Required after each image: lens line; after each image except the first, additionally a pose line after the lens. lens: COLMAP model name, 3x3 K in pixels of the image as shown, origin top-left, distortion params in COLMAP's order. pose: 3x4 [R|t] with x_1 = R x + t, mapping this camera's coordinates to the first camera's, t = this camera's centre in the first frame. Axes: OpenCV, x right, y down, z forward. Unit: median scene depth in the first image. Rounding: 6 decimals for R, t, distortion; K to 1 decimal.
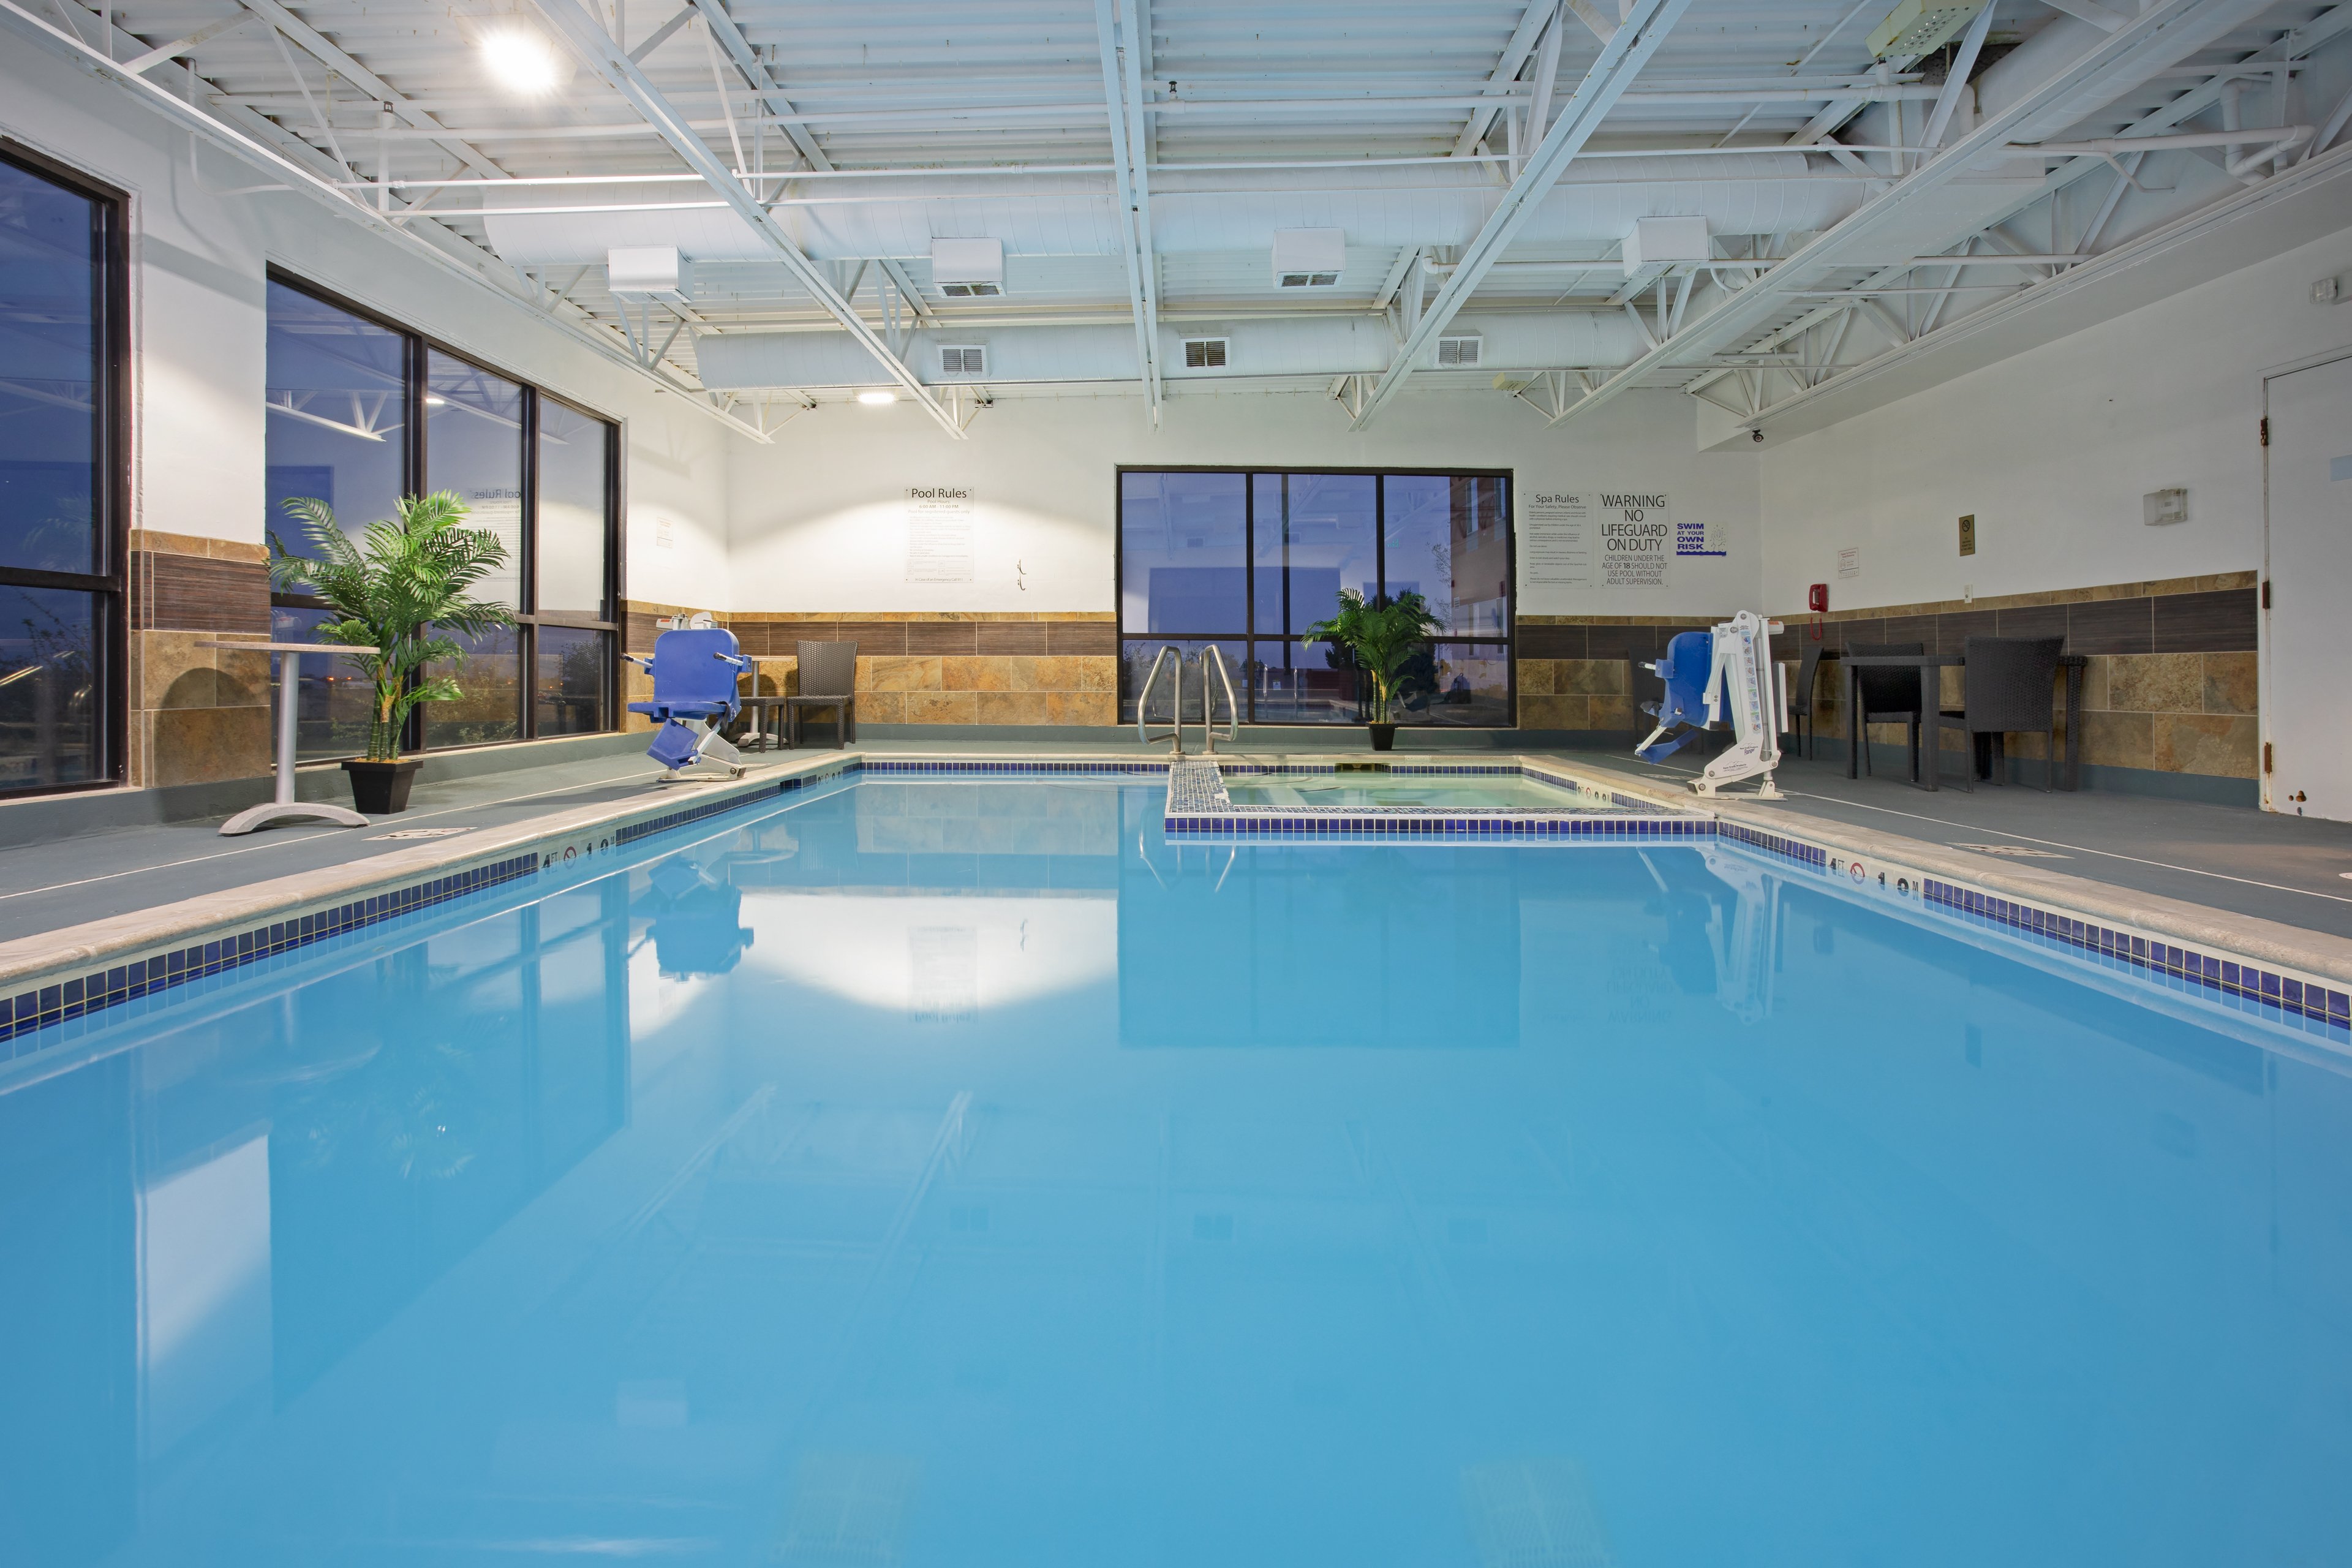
lens RADIAL K [[1161.7, 0, 1181.9], [0, 1161.7, 719.5], [0, 0, 1]] dist [-0.089063, 0.034181]
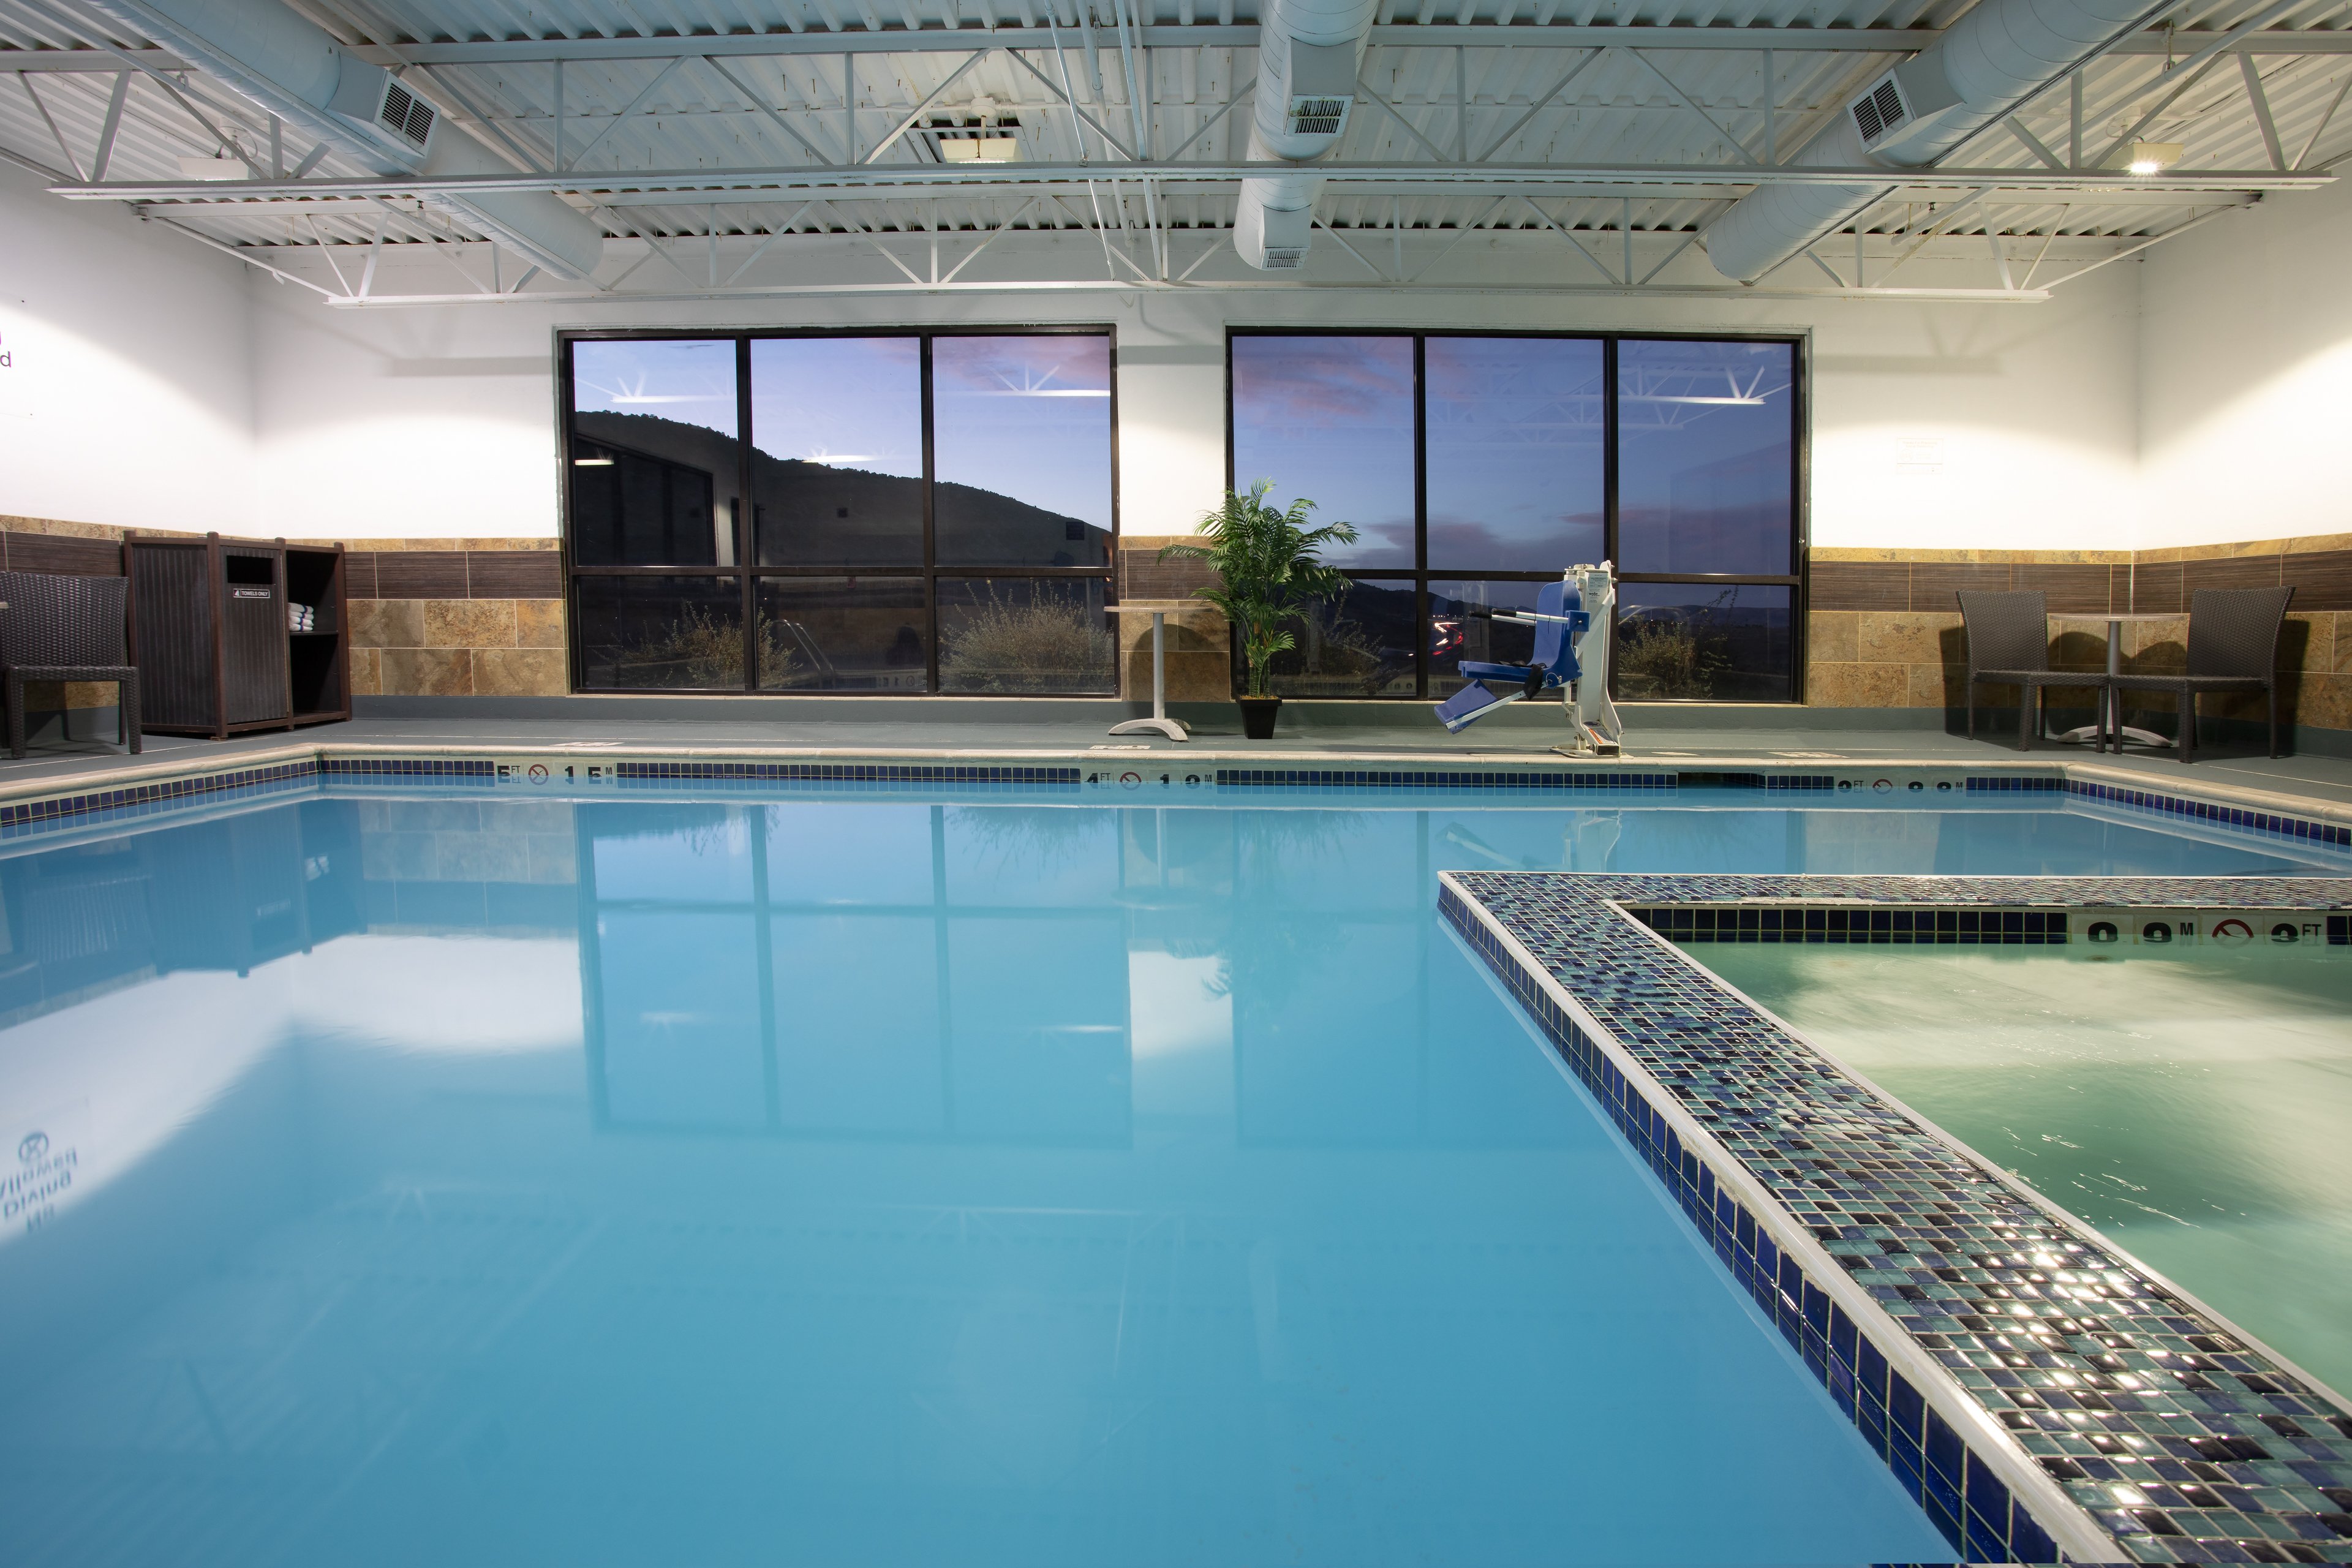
lens RADIAL K [[1161.7, 0, 1181.9], [0, 1161.7, 719.5], [0, 0, 1]] dist [-0.089063, 0.034181]
pose [[0.010489, 0.075021, -0.997127, 0.639451], [-0.046079, 0.996159, 0.074464, -0.034909], [0.998883, 0.045166, 0.013905, 0.967516]]
